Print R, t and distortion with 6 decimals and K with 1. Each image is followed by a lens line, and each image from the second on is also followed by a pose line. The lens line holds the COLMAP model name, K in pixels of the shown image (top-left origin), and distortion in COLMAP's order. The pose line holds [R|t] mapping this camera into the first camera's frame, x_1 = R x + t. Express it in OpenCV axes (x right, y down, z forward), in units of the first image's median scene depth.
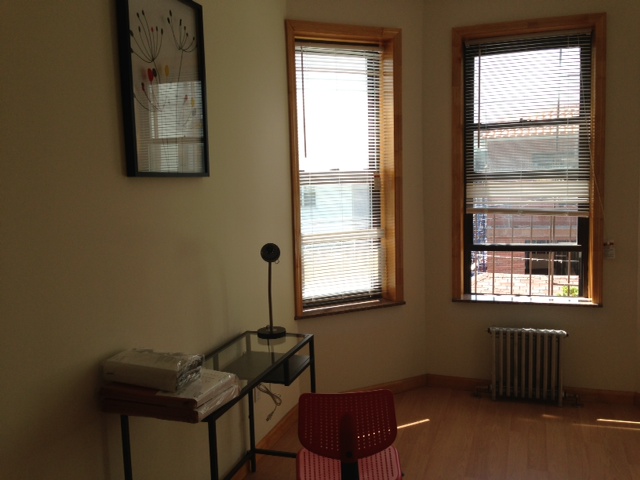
lens RADIAL K [[596.0, 0, 320.0], [0, 596.0, 240.0], [0, 0, 1]] dist [0.107221, -0.225915]
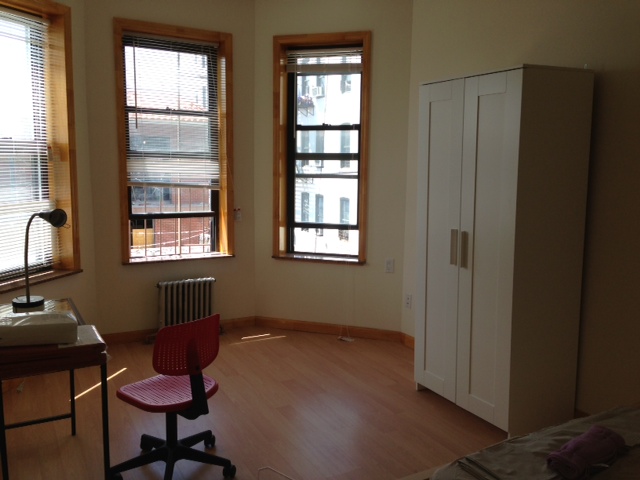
lens RADIAL K [[602.6, 0, 332.7], [0, 602.6, 244.3], [0, 0, 1]] dist [0.122936, -0.208583]
pose [[0.633696, -0.065009, 0.770846, -0.418431], [0.039389, 0.997882, 0.051776, 0.021500], [-0.772579, -0.002447, 0.634914, -0.024708]]
